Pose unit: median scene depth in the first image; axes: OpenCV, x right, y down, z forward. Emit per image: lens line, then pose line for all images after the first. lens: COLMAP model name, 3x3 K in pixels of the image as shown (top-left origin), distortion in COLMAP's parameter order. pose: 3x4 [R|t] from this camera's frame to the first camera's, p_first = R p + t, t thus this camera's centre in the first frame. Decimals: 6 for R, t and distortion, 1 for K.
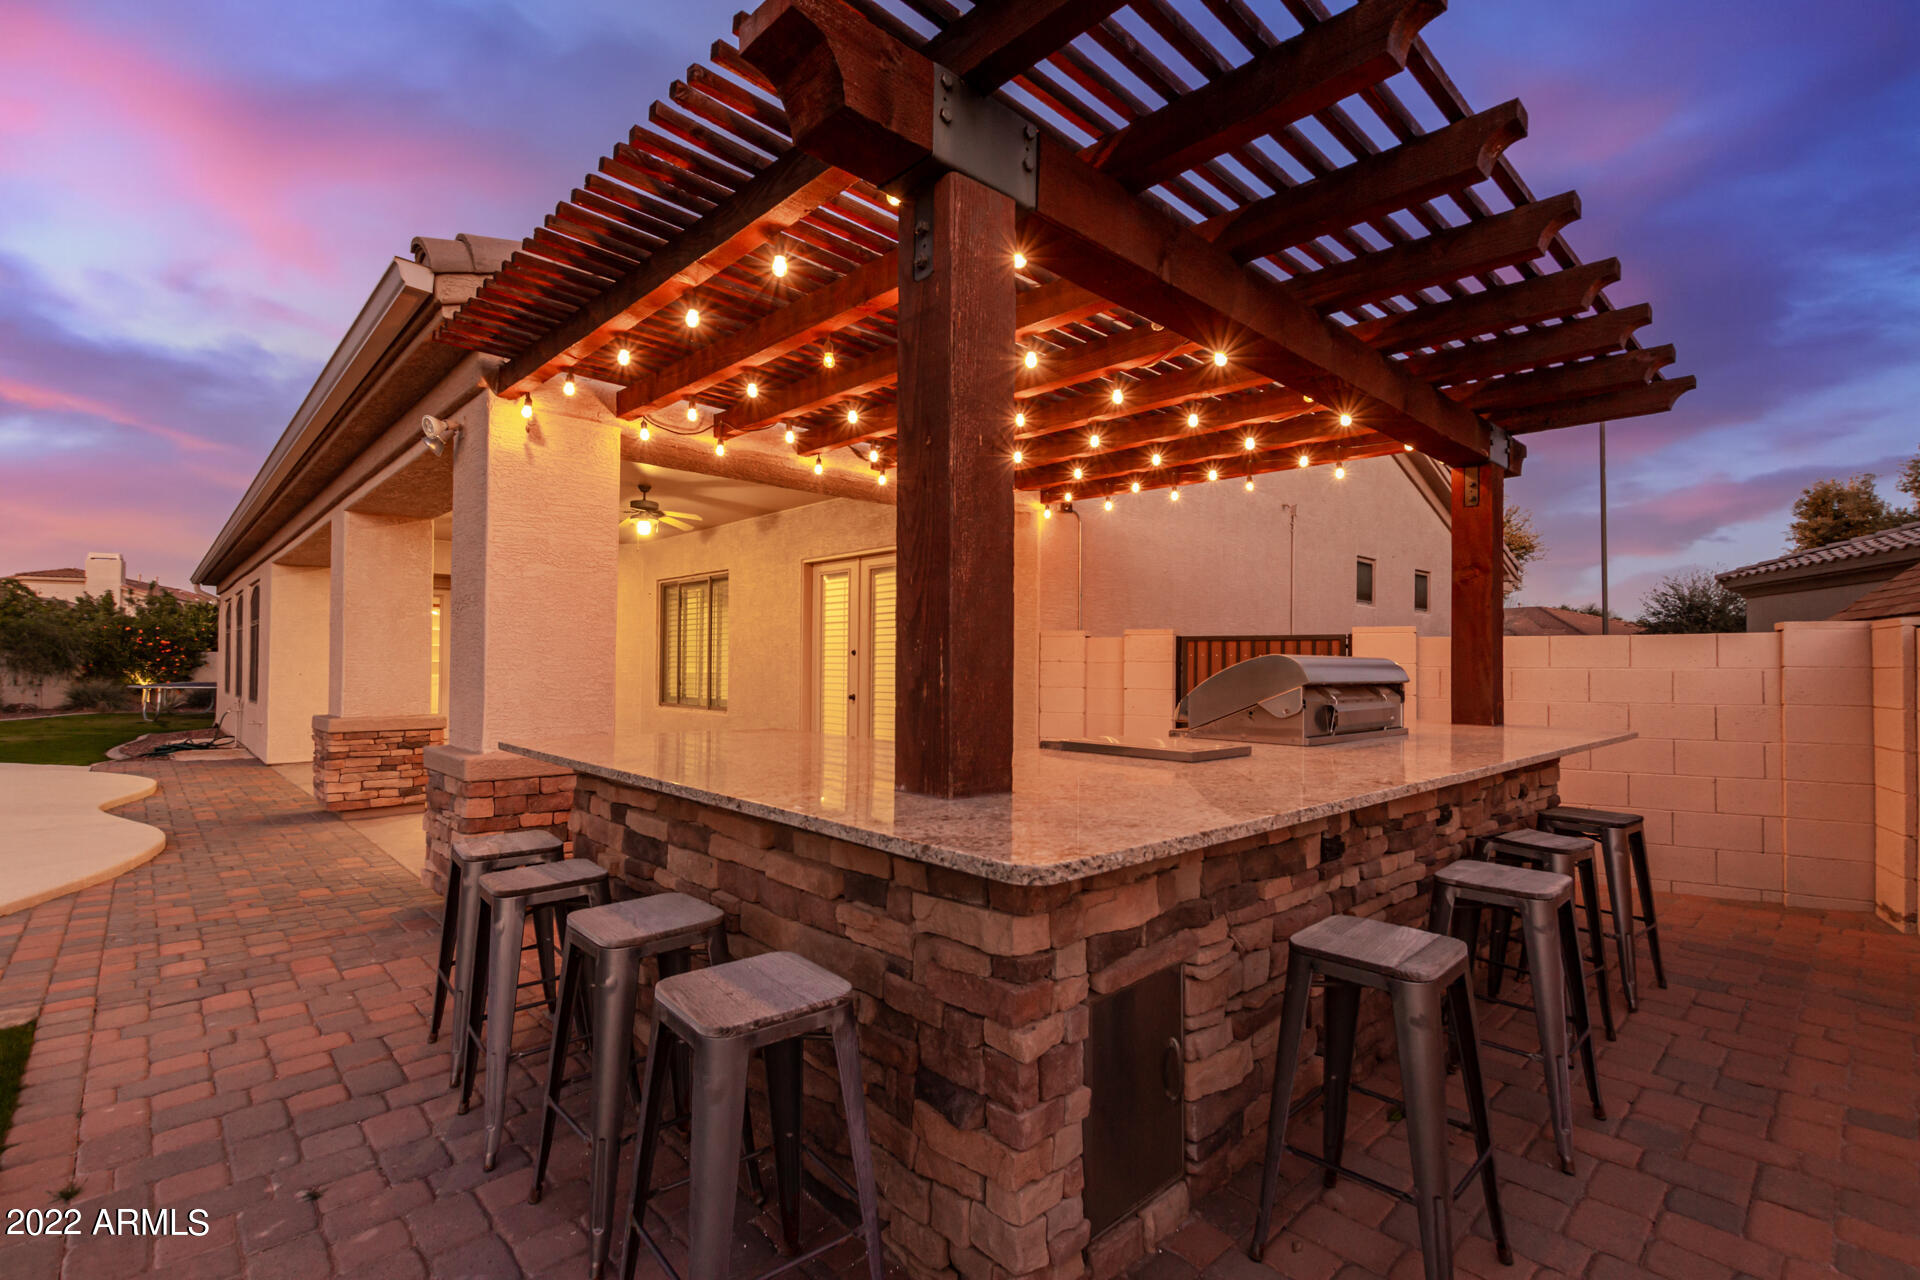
lens RADIAL K [[844.4, 0, 967.9], [0, 844.4, 648.8], [0, 0, 1]] dist [-0.010439, -0.000307]
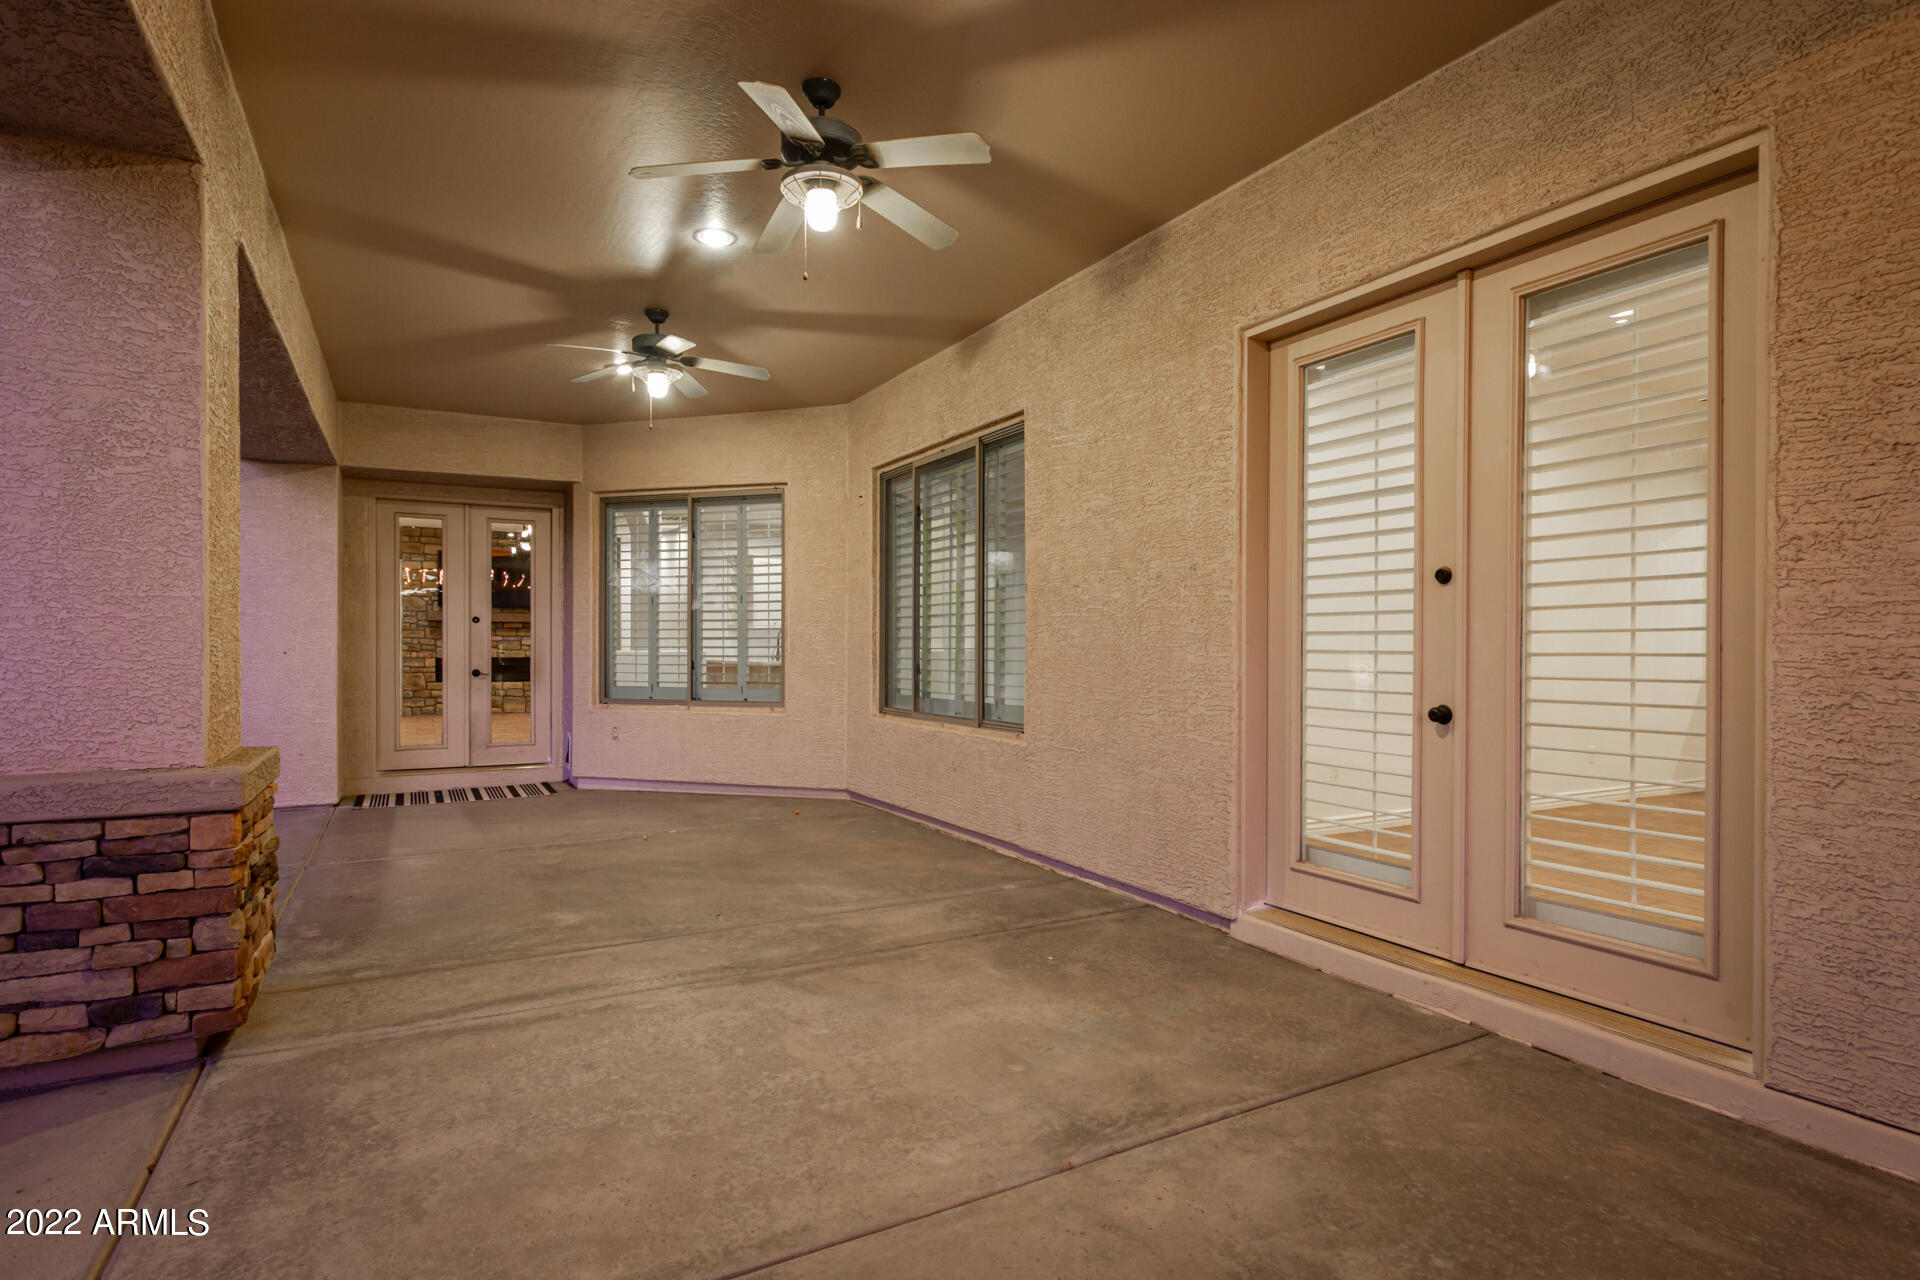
lens RADIAL K [[1004.9, 0, 960.0], [0, 1004.9, 640.0], [0, 0, 1]] dist [0.000432, 0.000003]
pose [[0.961494, -0.006112, -0.274759, -0.186367], [0.009159, 0.999910, 0.009806, 0.021255], [0.274674, -0.011945, 0.961463, 0.525833]]
